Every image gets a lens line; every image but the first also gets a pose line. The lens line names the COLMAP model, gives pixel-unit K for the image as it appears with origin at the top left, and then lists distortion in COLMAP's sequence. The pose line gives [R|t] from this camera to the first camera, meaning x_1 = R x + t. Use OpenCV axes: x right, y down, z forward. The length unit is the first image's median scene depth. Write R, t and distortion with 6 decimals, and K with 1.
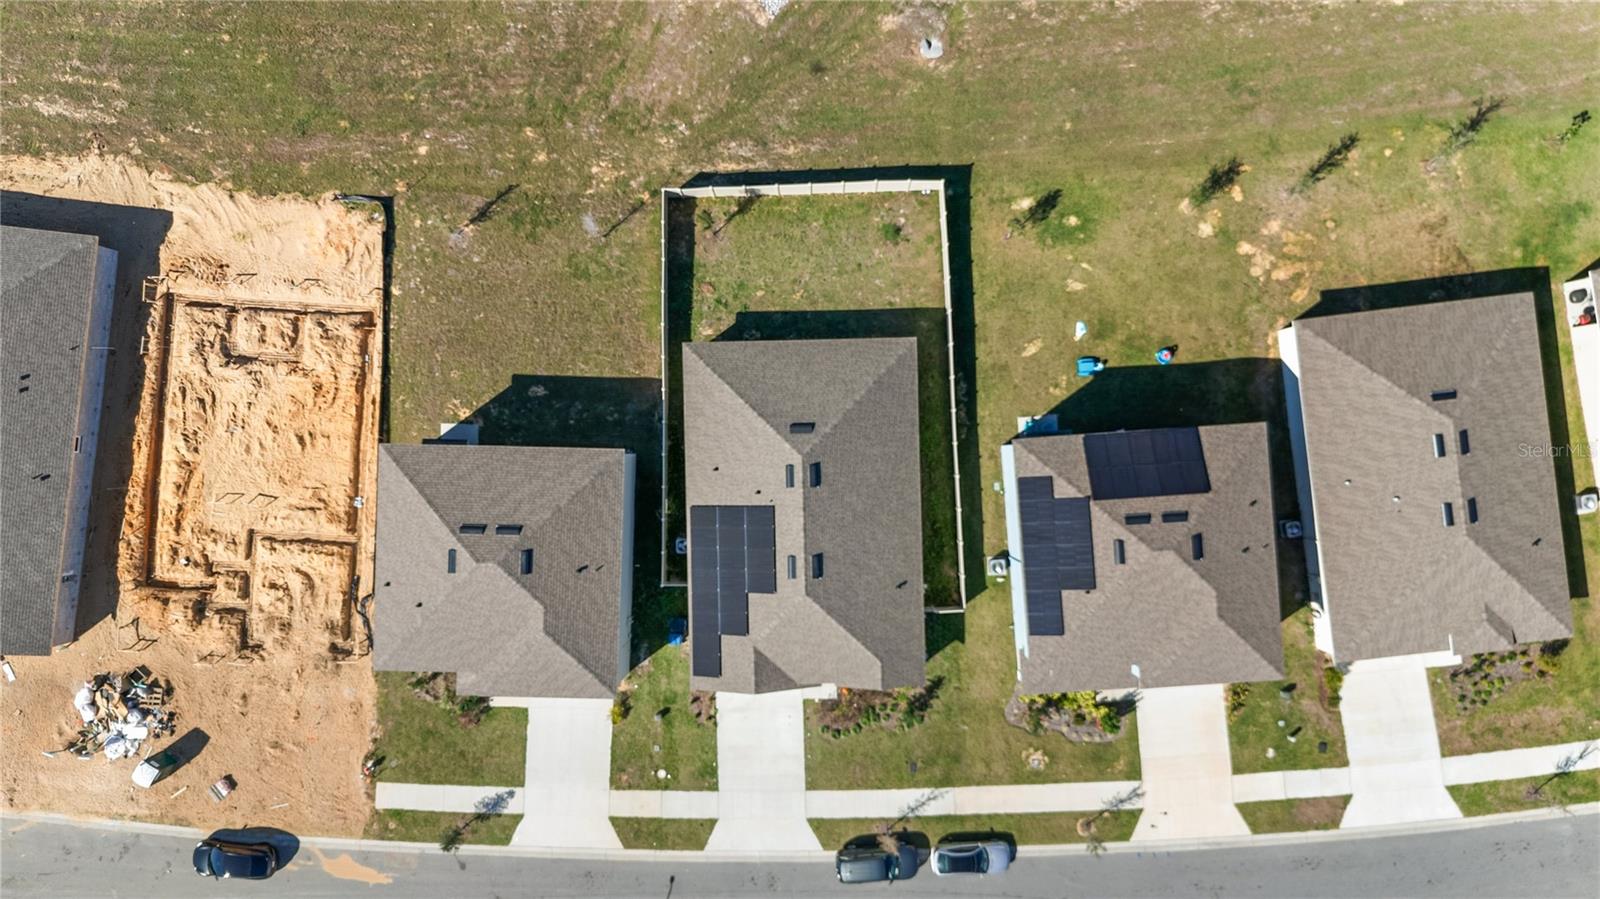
lens RADIAL K [[1186.3, 0, 806.6], [0, 1186.3, 442.4], [0, 0, 1]] dist [0.050565, -0.051110]
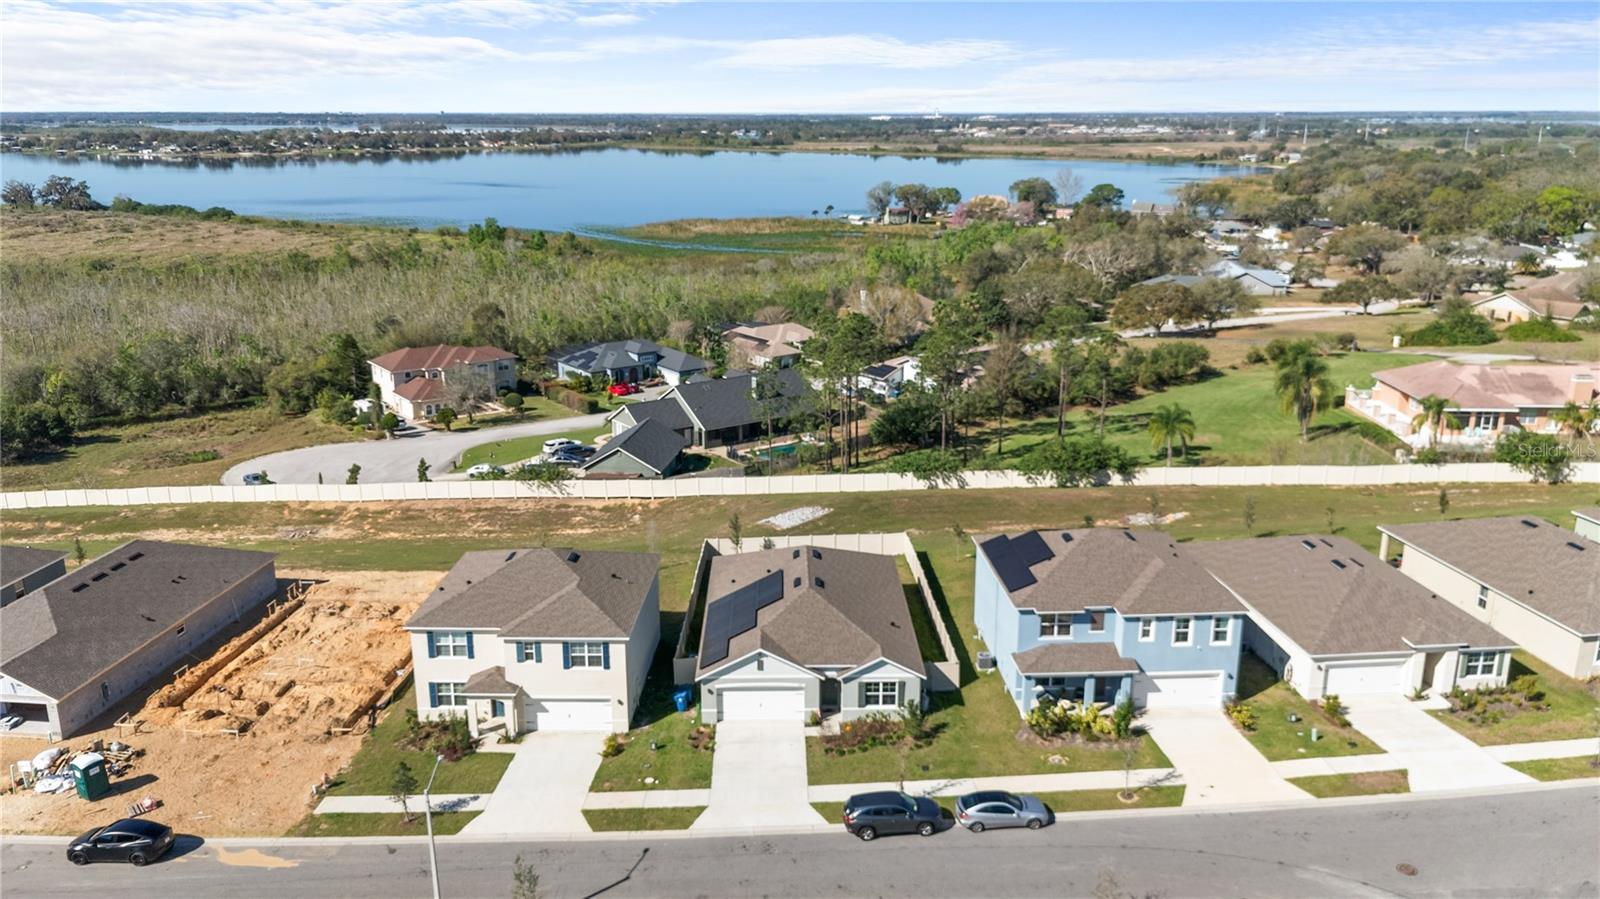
lens RADIAL K [[1186.3, 0, 806.6], [0, 1186.3, 442.4], [0, 0, 1]] dist [0.050565, -0.051110]
pose [[0.999930, 0.011322, 0.003470, -0.007985], [0.000227, 0.274677, -0.961537, 1.080112], [-0.011840, 0.961470, 0.274655, 0.503487]]
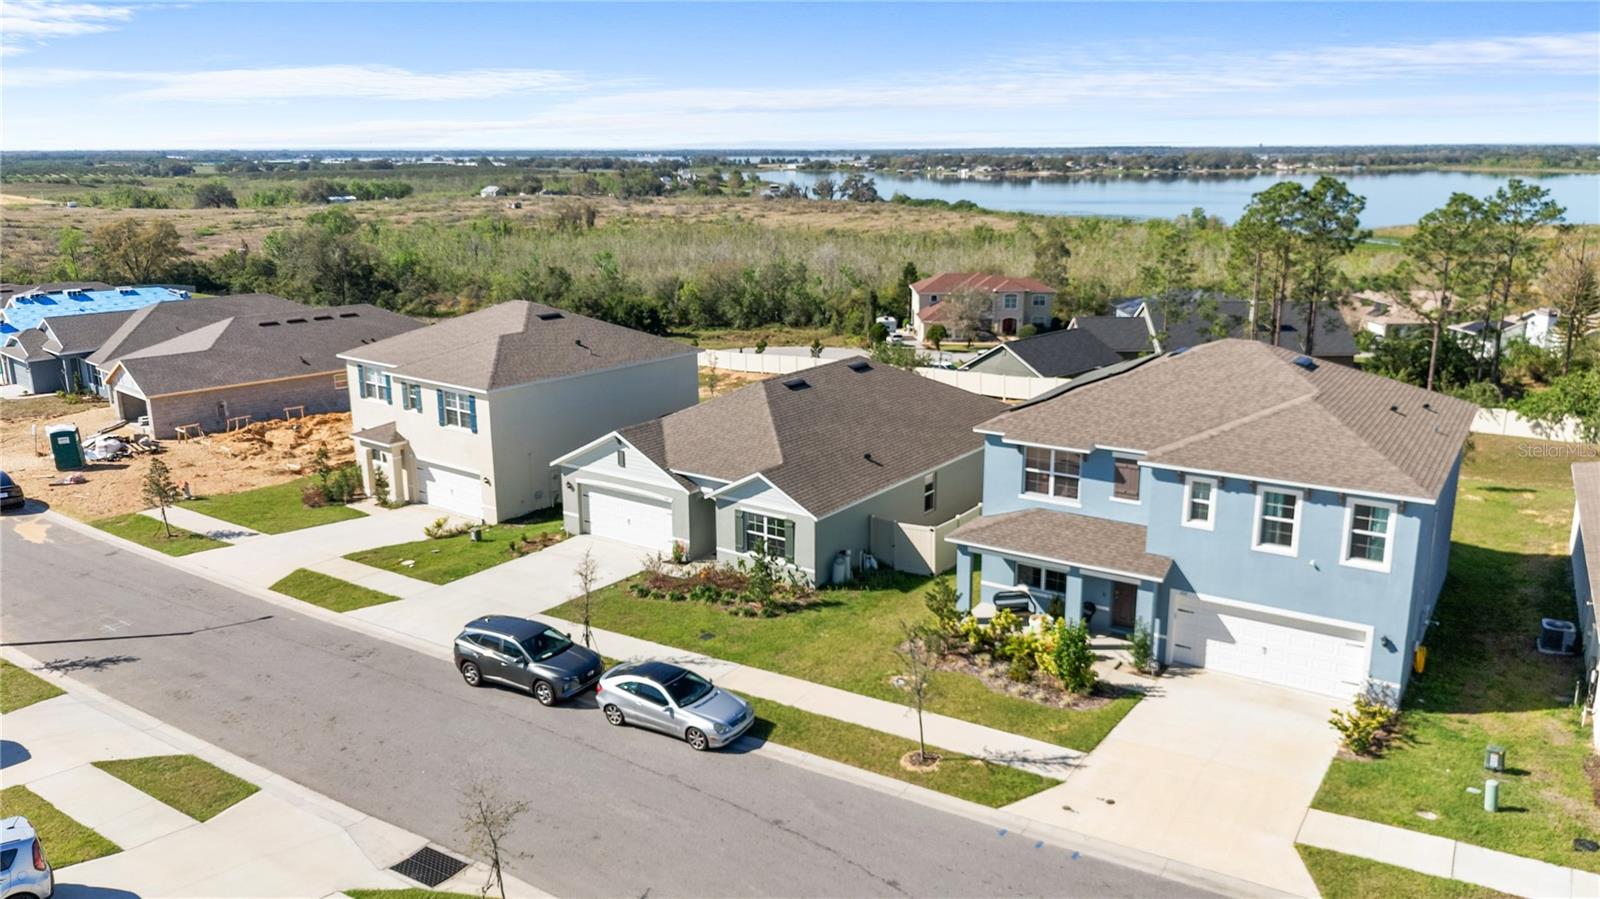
lens RADIAL K [[1186.3, 0, 806.6], [0, 1186.3, 442.4], [0, 0, 1]] dist [0.050565, -0.051110]
pose [[0.805896, 0.151071, -0.572458, 0.421918], [-0.592056, 0.207023, -0.778852, 0.646815], [0.000850, 0.966602, 0.256282, 0.769051]]
